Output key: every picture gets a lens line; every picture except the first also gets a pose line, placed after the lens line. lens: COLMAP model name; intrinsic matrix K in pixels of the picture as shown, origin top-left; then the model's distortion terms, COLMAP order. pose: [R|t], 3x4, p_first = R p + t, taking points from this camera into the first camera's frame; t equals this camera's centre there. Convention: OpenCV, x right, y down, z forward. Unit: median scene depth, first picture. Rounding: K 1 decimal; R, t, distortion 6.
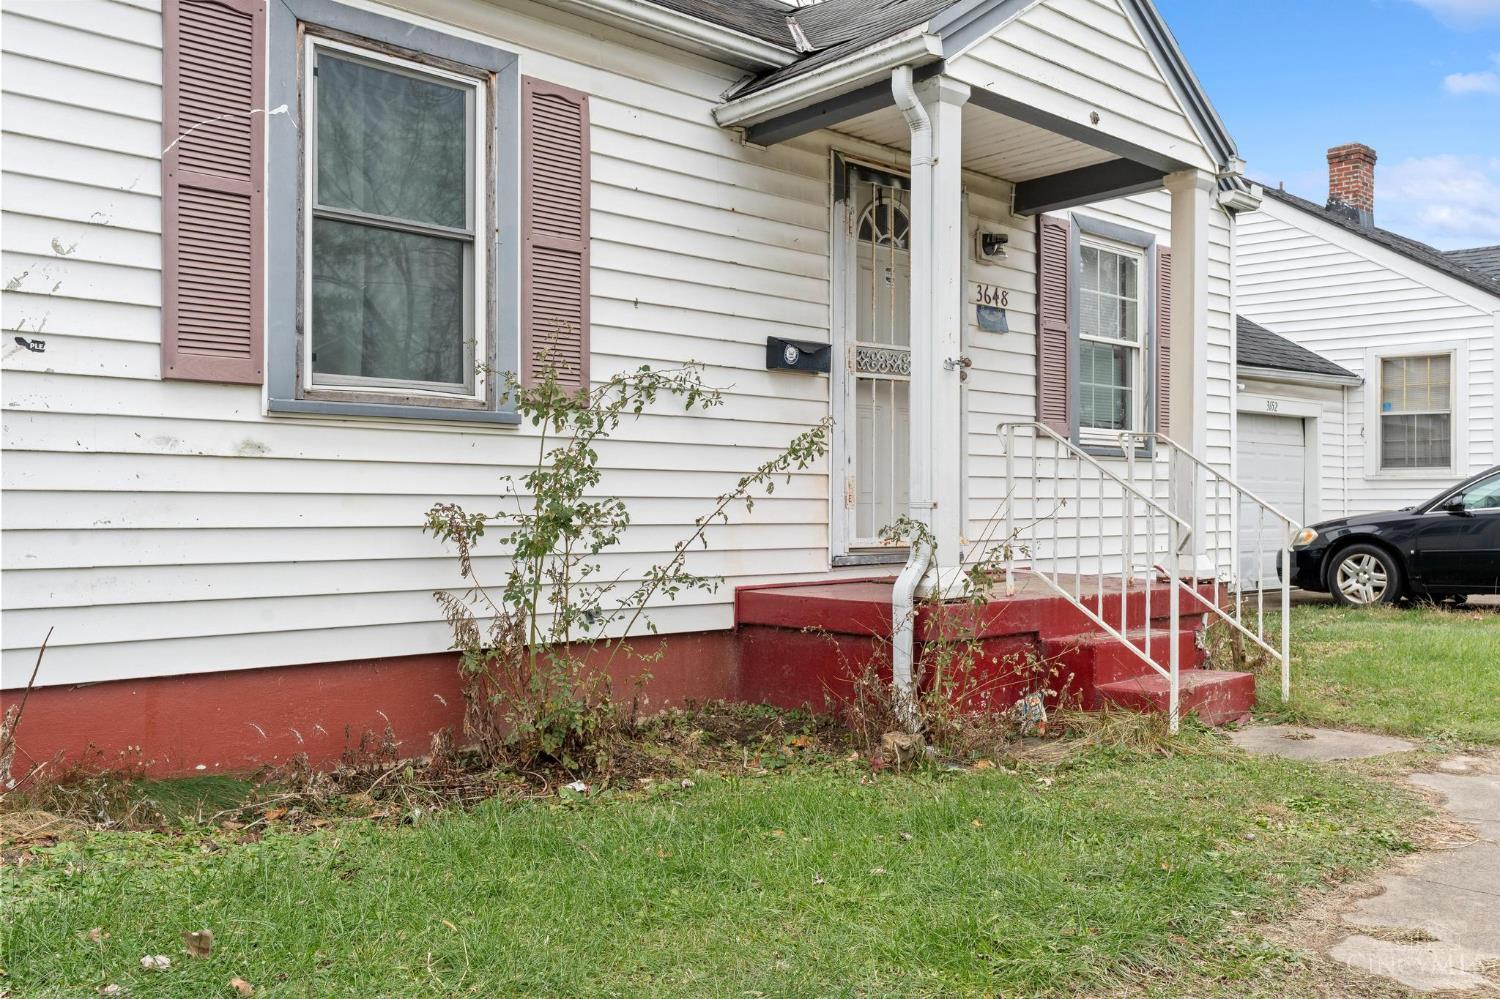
lens RADIAL K [[1286.4, 0, 750.0], [0, 1286.4, 499.5], [0, 0, 1]] dist [0.001101, 0.002614]
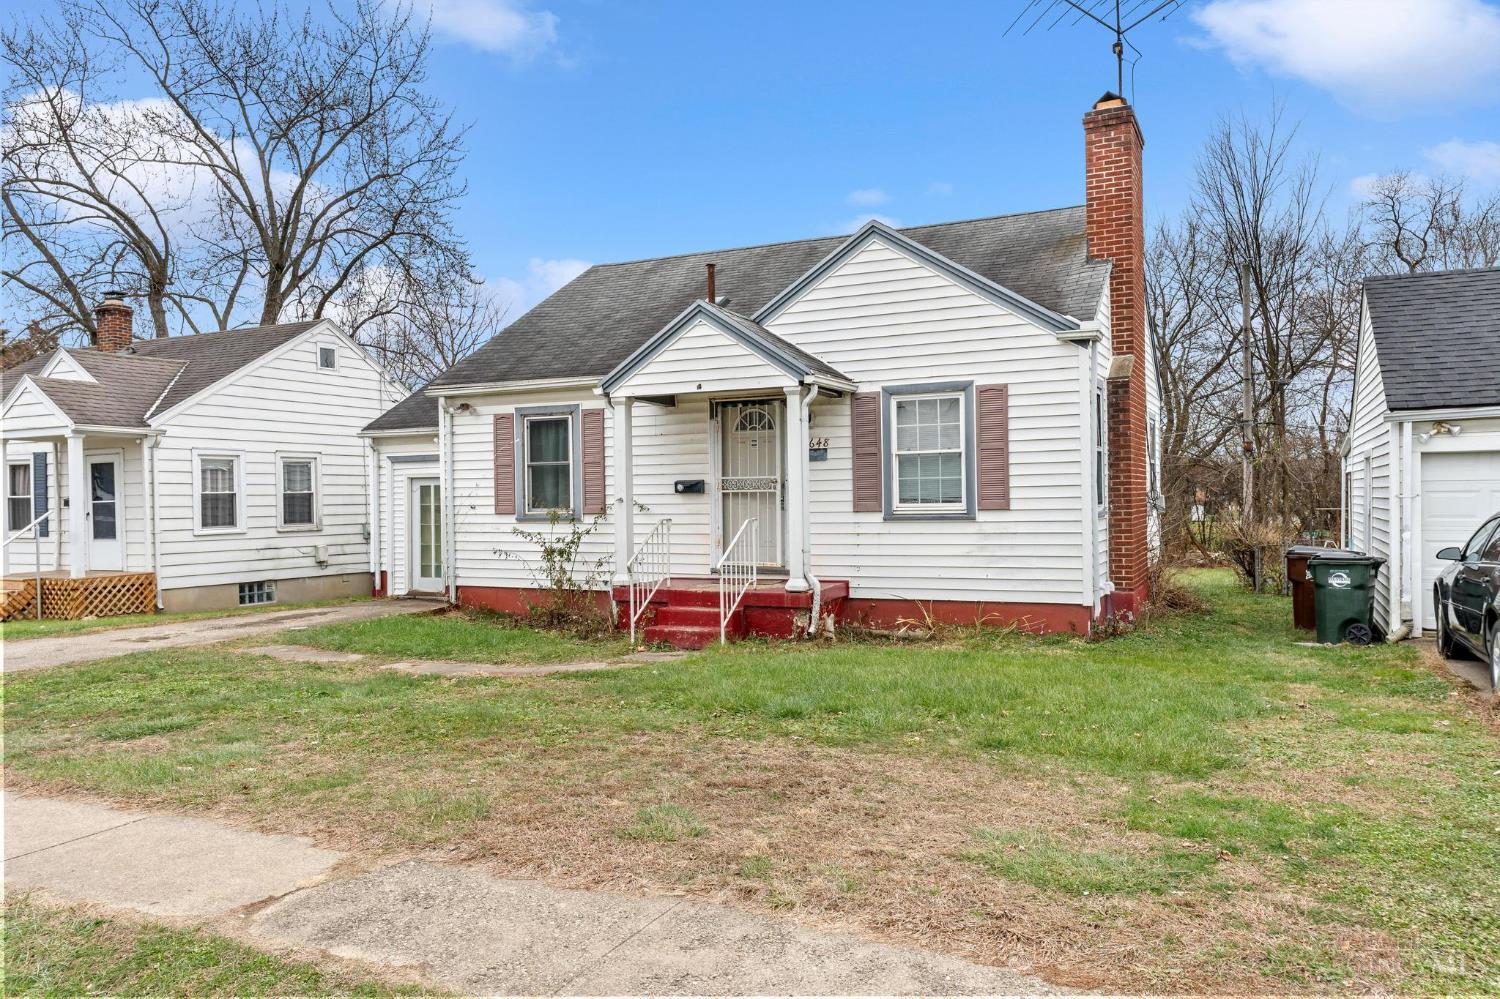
lens RADIAL K [[1055.6, 0, 750.0], [0, 1055.6, 499.5], [0, 0, 1]] dist [0.000067, -0.000036]
pose [[0.356583, -0.003207, -0.934258, 2.059938], [0.015405, 0.999878, 0.002448, -0.093847], [0.934136, -0.015265, 0.356589, 0.395018]]
